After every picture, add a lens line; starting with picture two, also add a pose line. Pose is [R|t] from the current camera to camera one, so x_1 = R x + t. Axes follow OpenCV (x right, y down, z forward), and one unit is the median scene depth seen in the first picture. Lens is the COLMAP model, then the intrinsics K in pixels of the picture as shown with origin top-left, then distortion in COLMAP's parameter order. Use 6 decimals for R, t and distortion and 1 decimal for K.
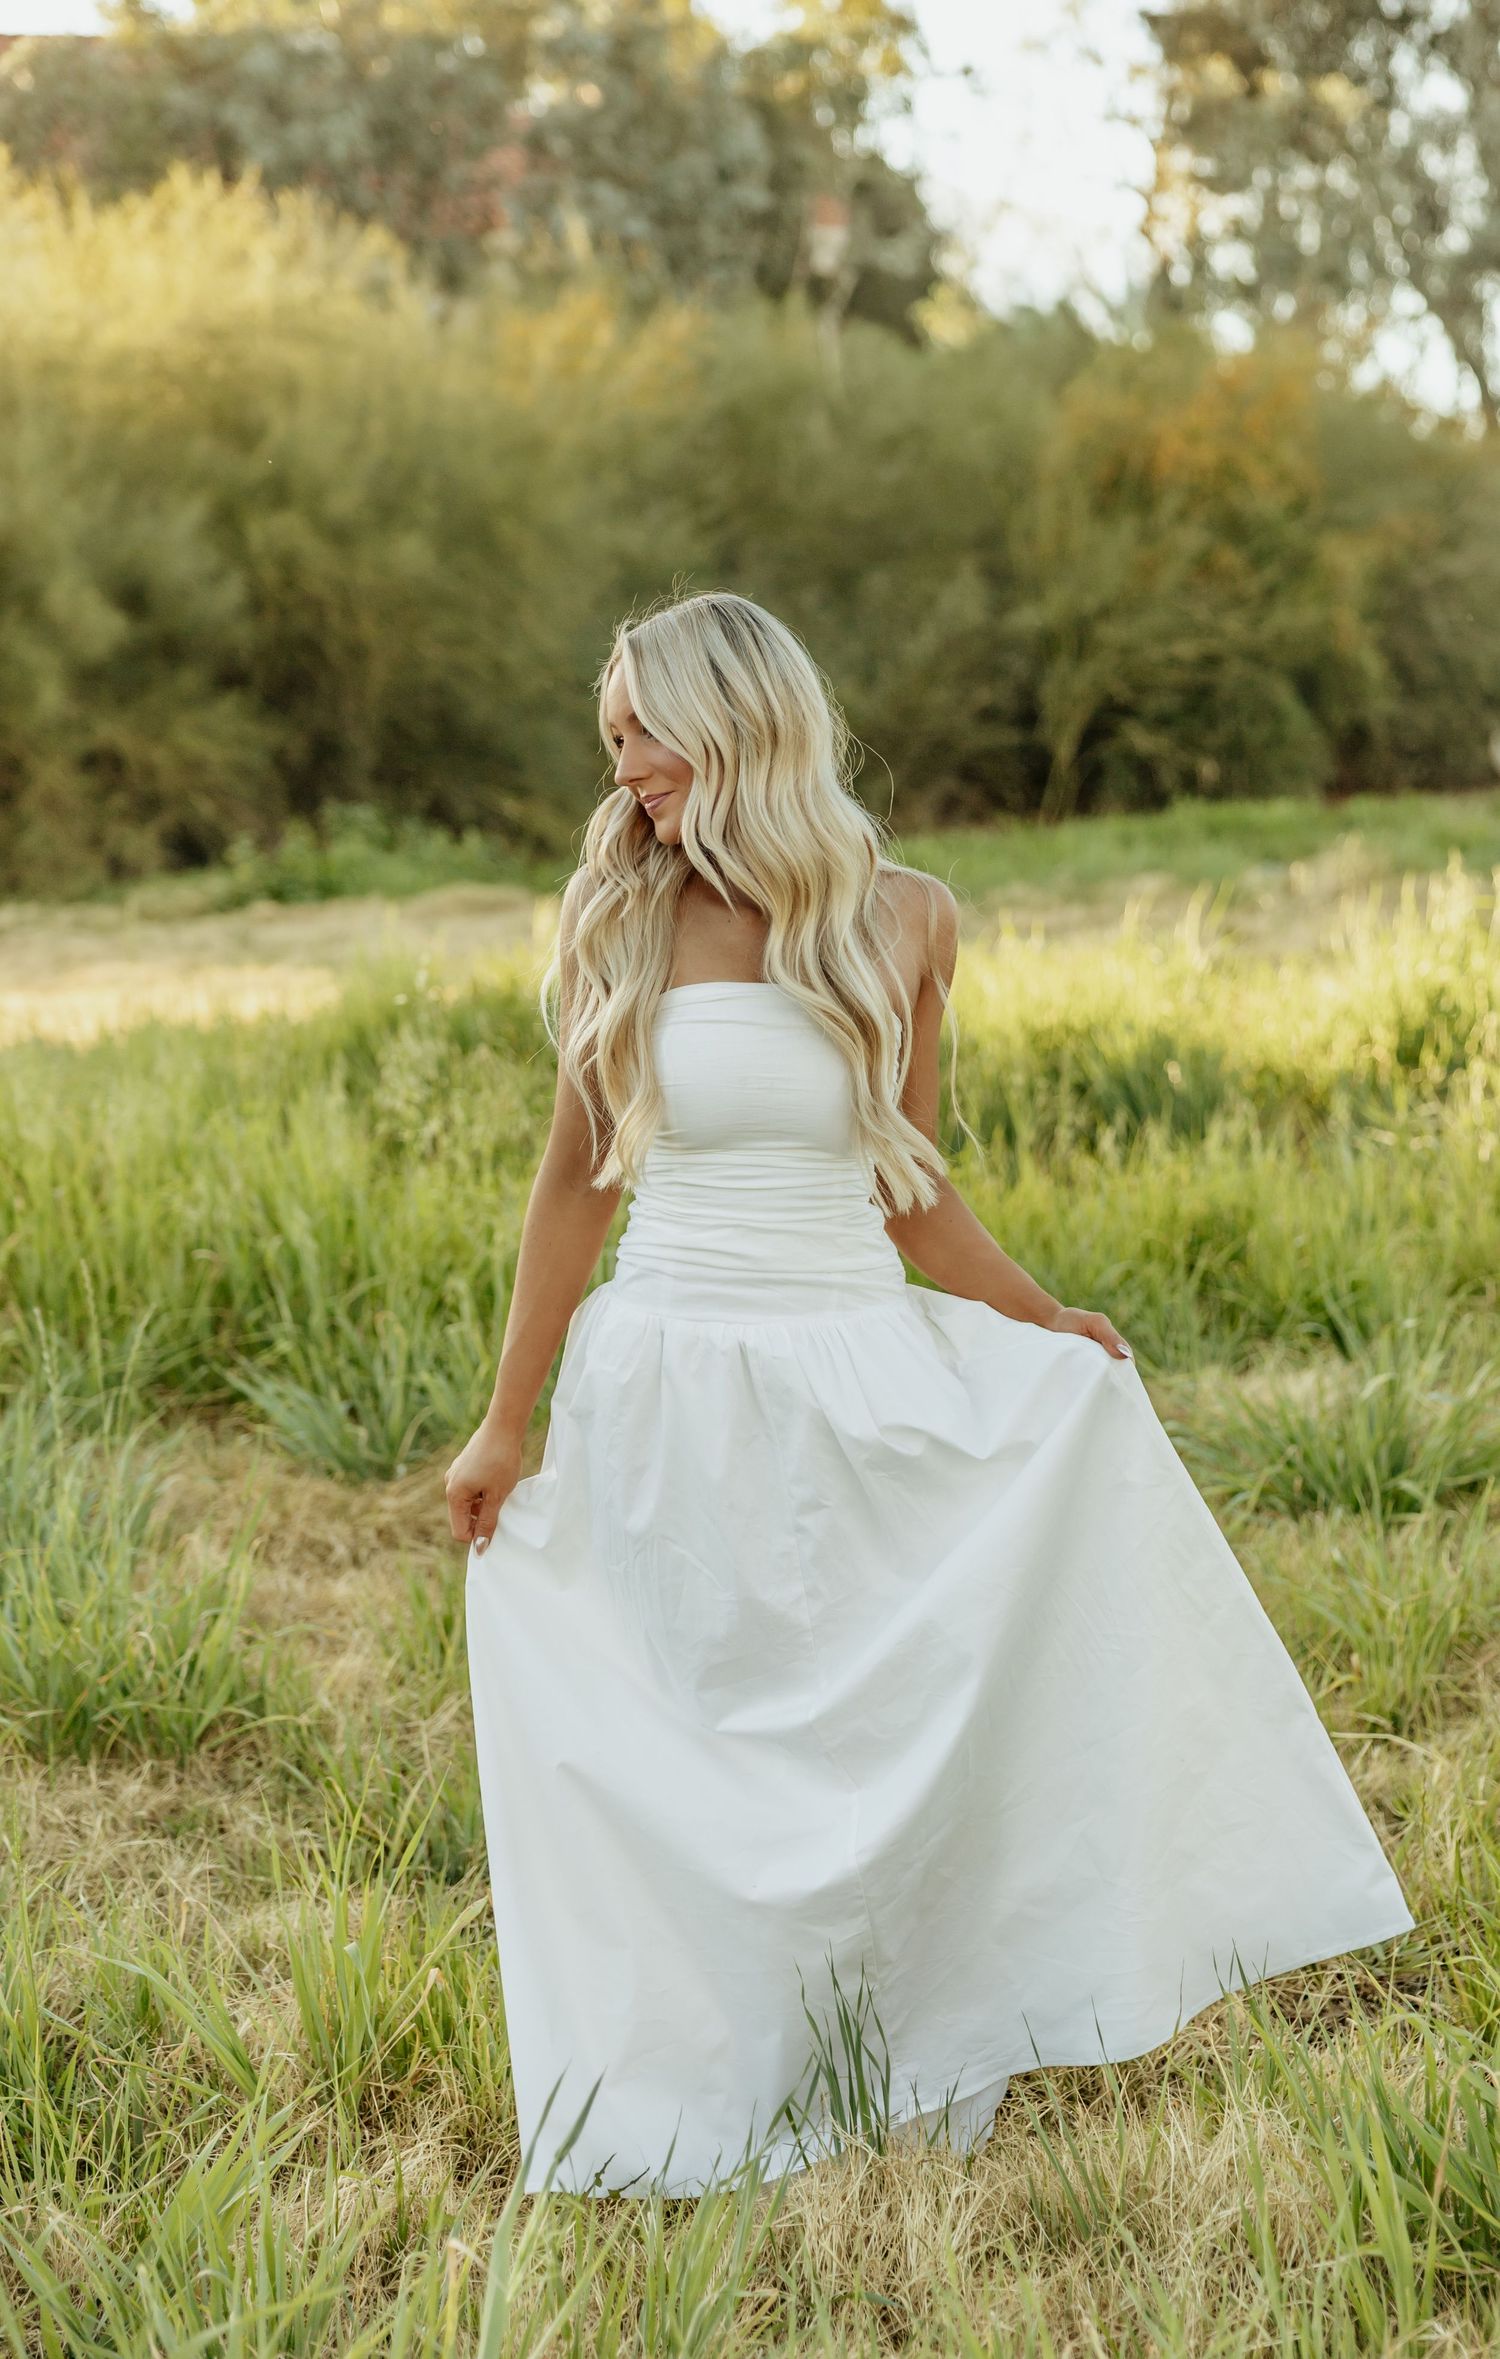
lens RADIAL K [[3587.7, 0, 815.1], [0, 3587.7, 1180.7], [0, 0, 1]] dist [0.027400, -0.097542]
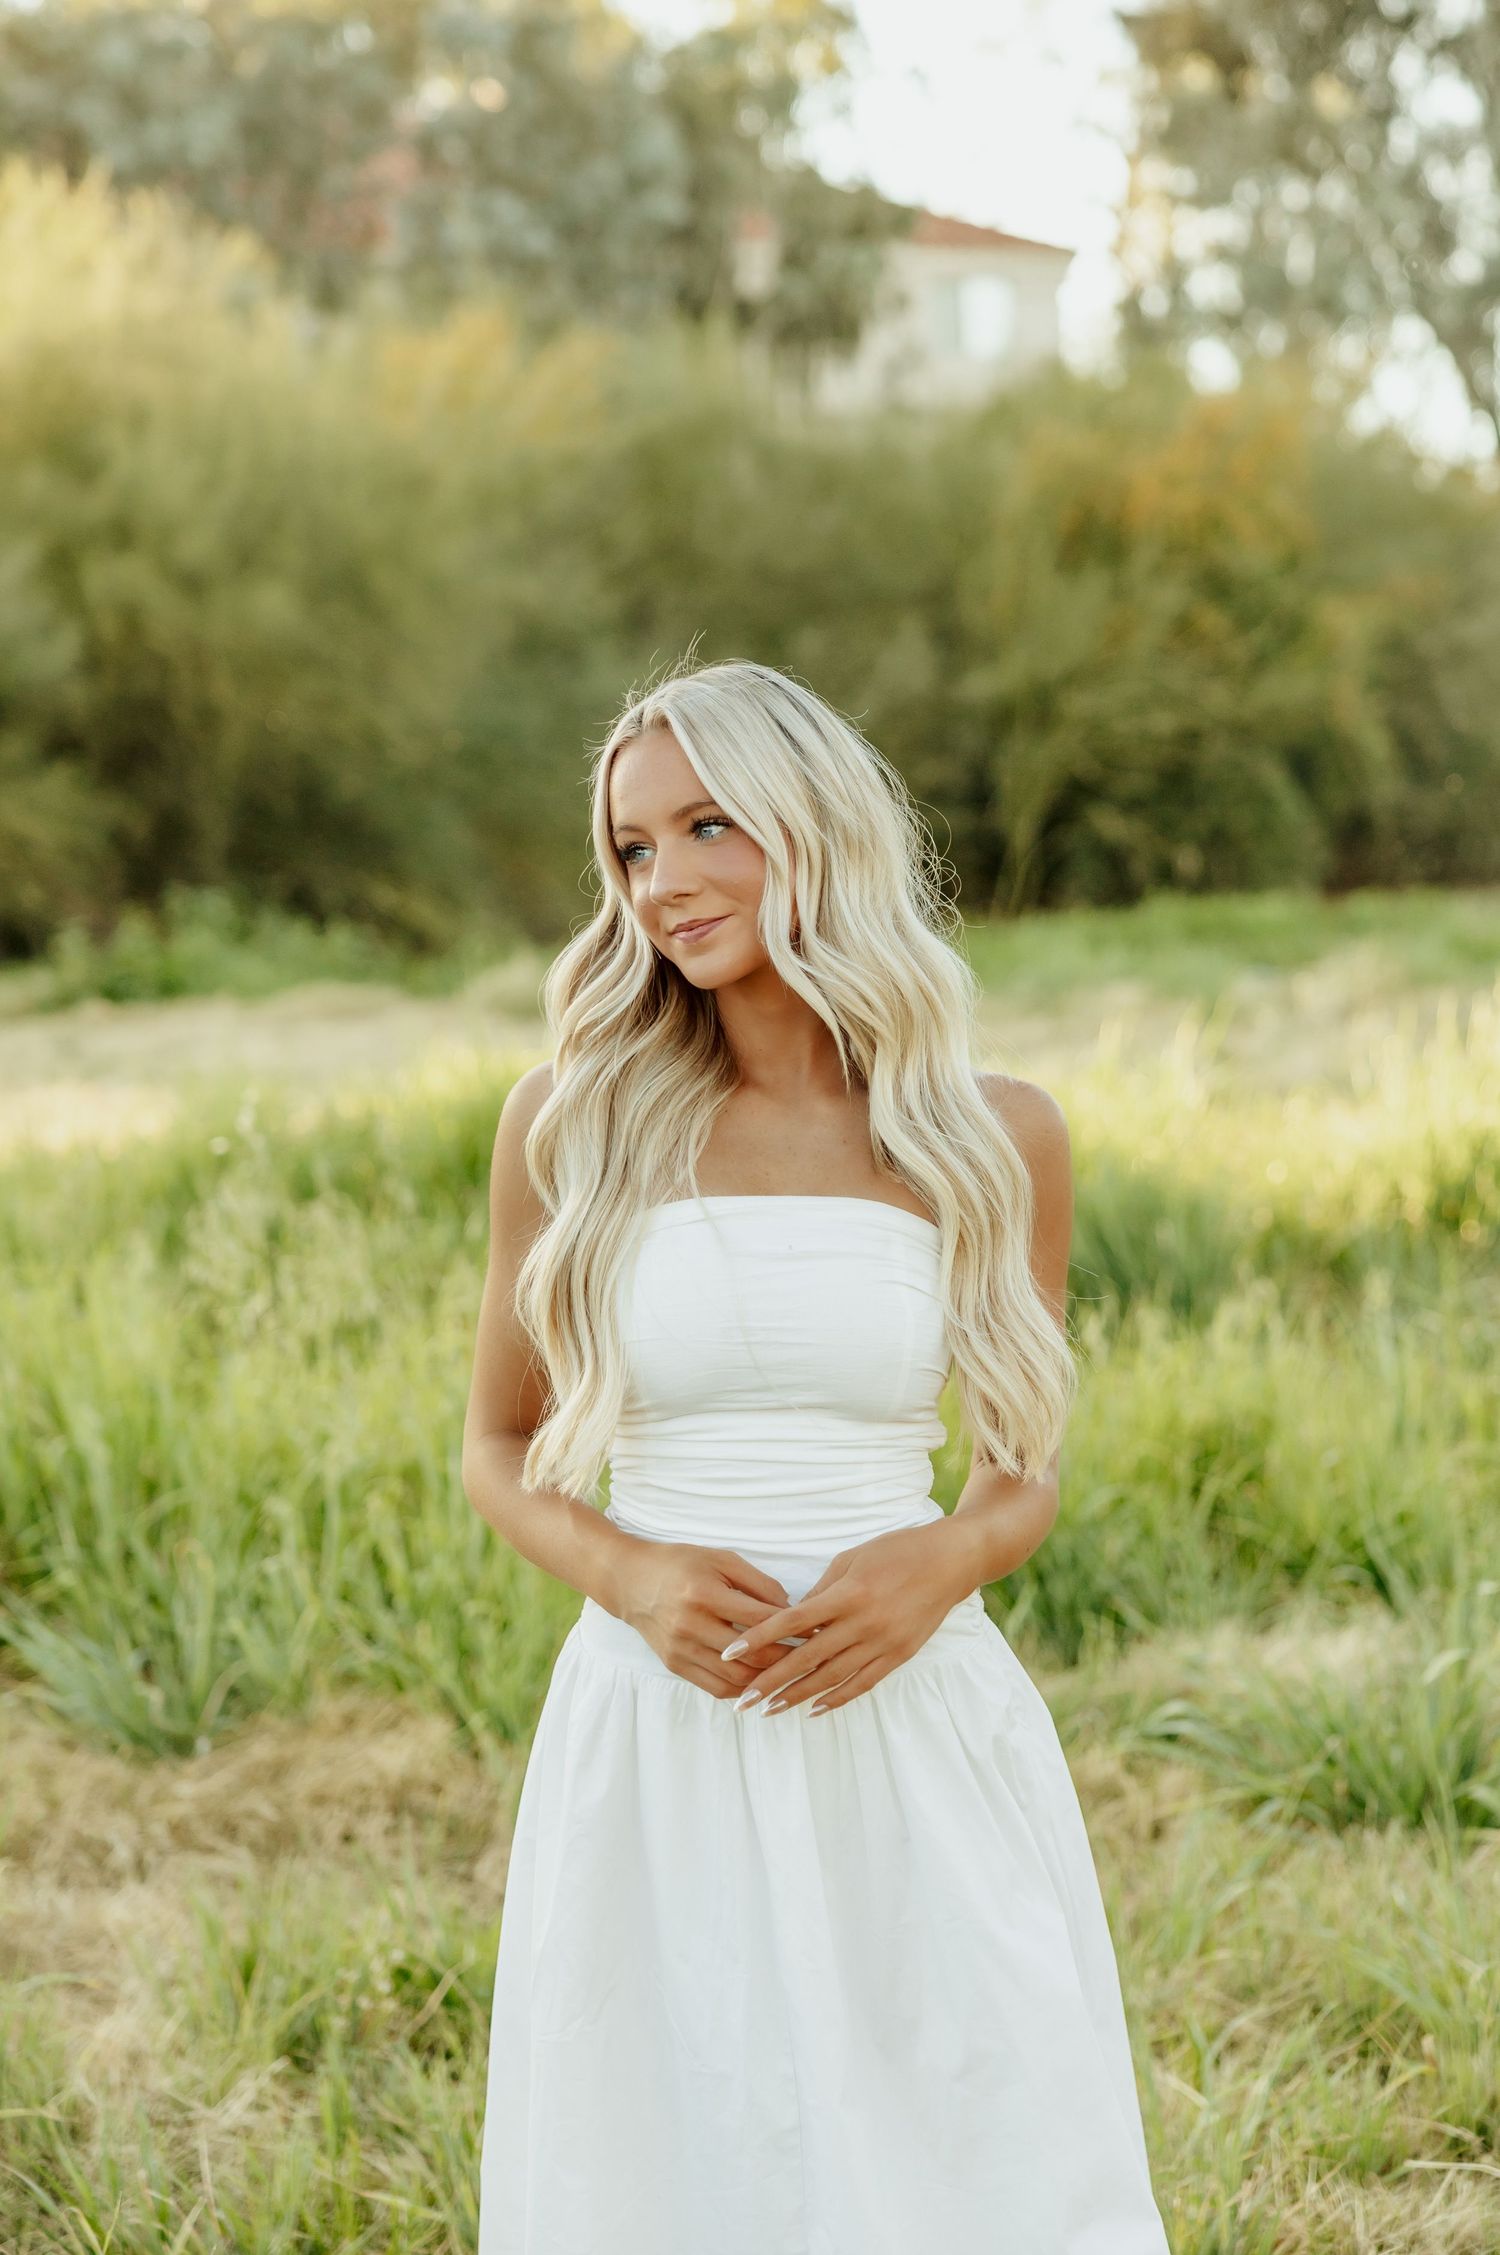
lens RADIAL K [[4013.6, 0, 750.0], [0, 4013.6, 1127.5], [0, 0, 1]] dist [-0.002947, 0.189661]
pose [[0.999942, 0.009919, 0.004116, 0.000211], [-0.009723, 0.998933, -0.045154, -0.008565], [-0.004560, 0.045111, 0.998972, 0.054743]]
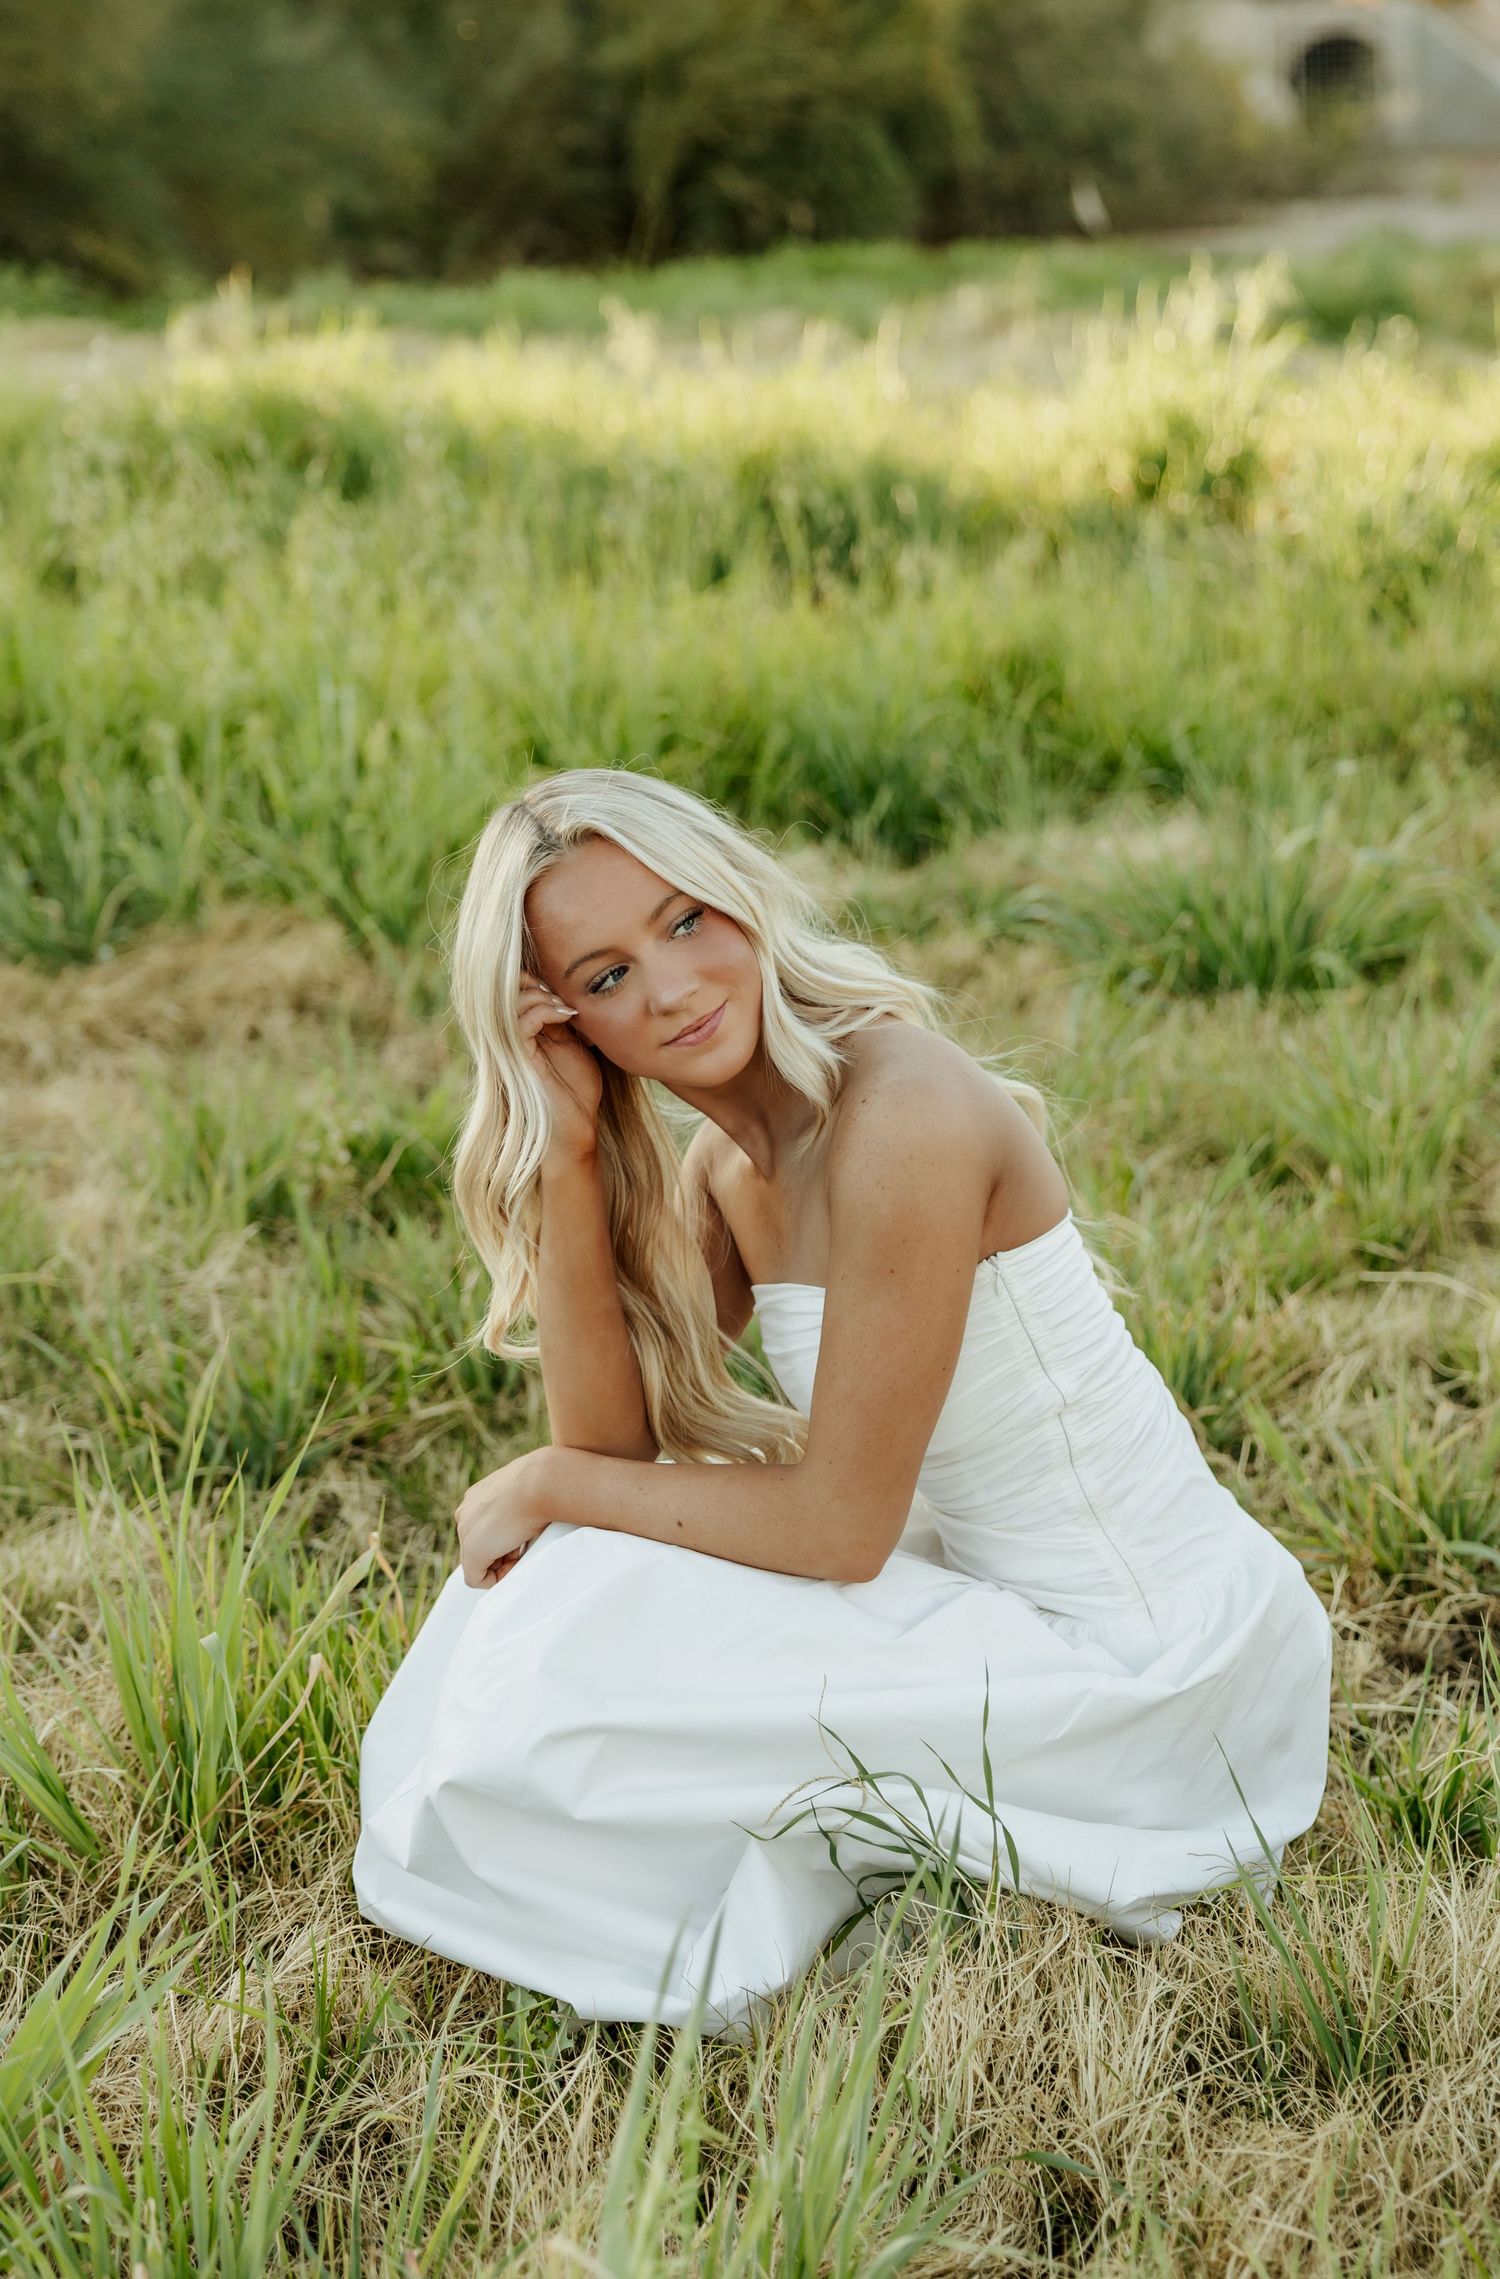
lens RADIAL K [[3376.4, 0, 750.0], [0, 3376.4, 1139.5], [0, 0, 1]] dist [0.015031, -0.069599]
pose [[0.993075, -0.019145, 0.115916, -0.029322], [0.002346, 0.989668, 0.143359, 0.005361], [-0.117463, -0.142094, 0.982859, 0.100892]]
